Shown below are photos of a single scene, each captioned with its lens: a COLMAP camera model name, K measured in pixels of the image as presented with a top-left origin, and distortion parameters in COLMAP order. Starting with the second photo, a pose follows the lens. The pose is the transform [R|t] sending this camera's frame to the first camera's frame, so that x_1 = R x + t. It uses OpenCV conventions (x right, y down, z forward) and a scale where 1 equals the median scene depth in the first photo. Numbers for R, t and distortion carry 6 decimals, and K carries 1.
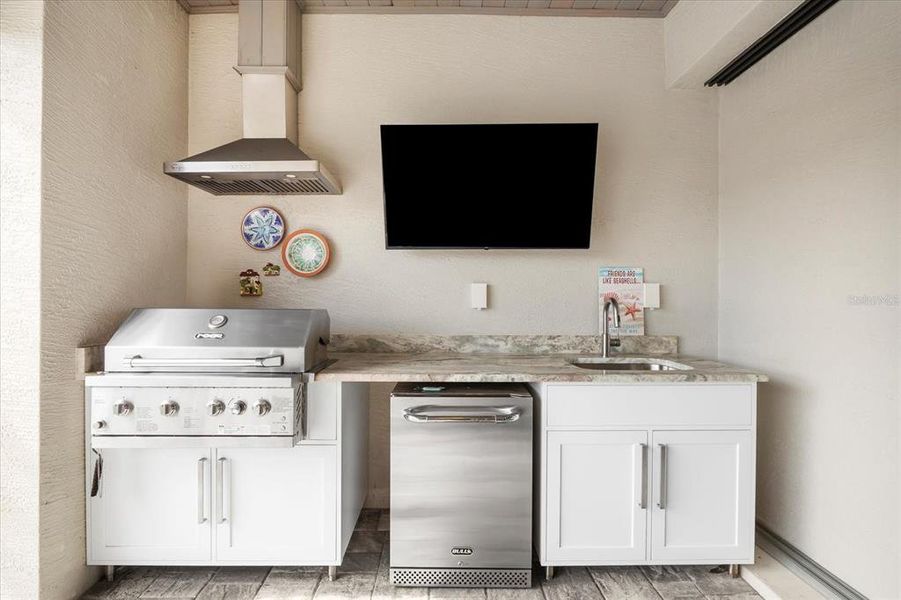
lens RADIAL K [[391.6, 0, 447.0], [0, 391.6, 298.7], [0, 0, 1]] dist [-0.007798, 0.001095]
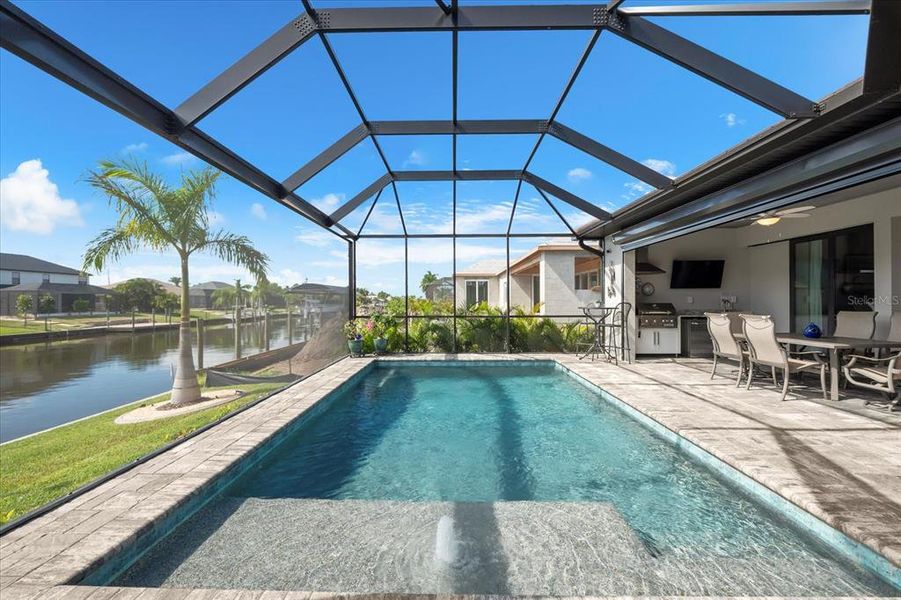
lens RADIAL K [[382.2, 0, 441.8], [0, 382.2, 300.3], [0, 0, 1]] dist [-0.009624, 0.001240]
pose [[0.998675, -0.009037, -0.050658, -2.370157], [0.008790, 0.999948, -0.005099, -0.009962], [0.050701, 0.004647, 0.998703, -3.116836]]
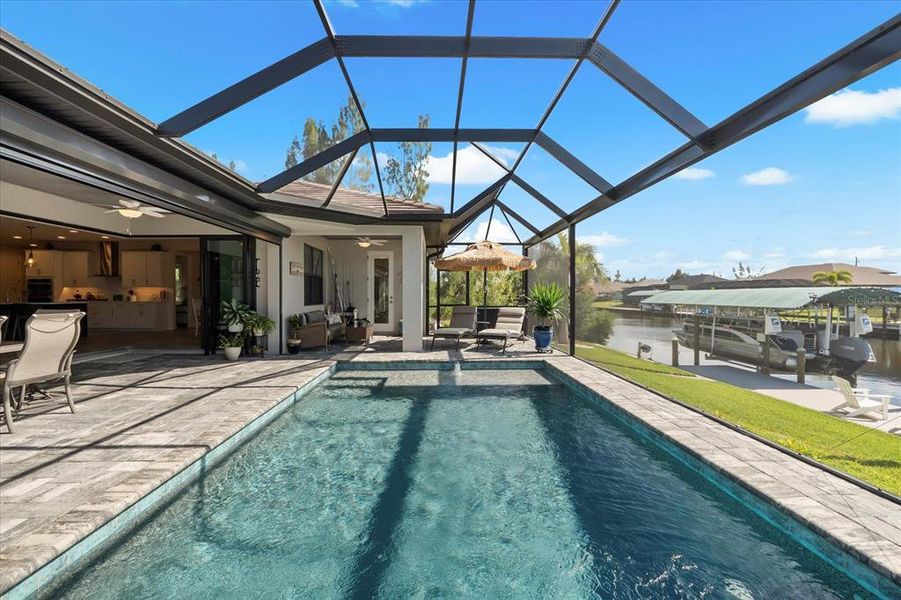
lens RADIAL K [[382.2, 0, 445.6], [0, 382.2, 306.7], [0, 0, 1]] dist [-0.009624, 0.001240]
pose [[-0.999953, -0.005536, -0.007933, -2.289809], [-0.005797, 0.999428, 0.033319, -0.005656], [0.007744, 0.033364, -0.999413, 0.909738]]
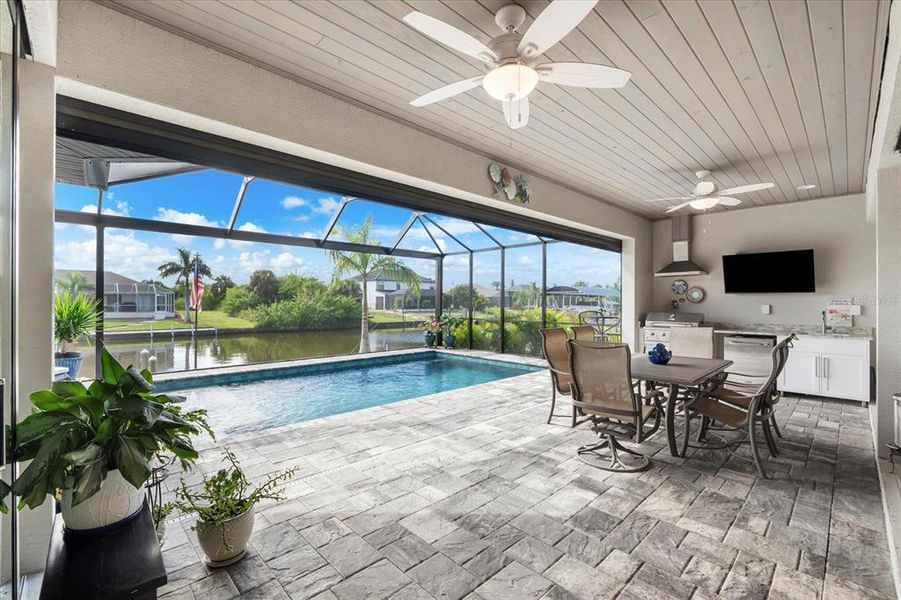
lens RADIAL K [[382.2, 0, 454.2], [0, 382.2, 300.9], [0, 0, 1]] dist [-0.009624, 0.001240]
pose [[0.687249, -0.004032, -0.726411, 0.548247], [-0.002138, 0.999969, -0.007573, -0.044623], [0.726419, 0.006758, 0.687219, -2.589749]]
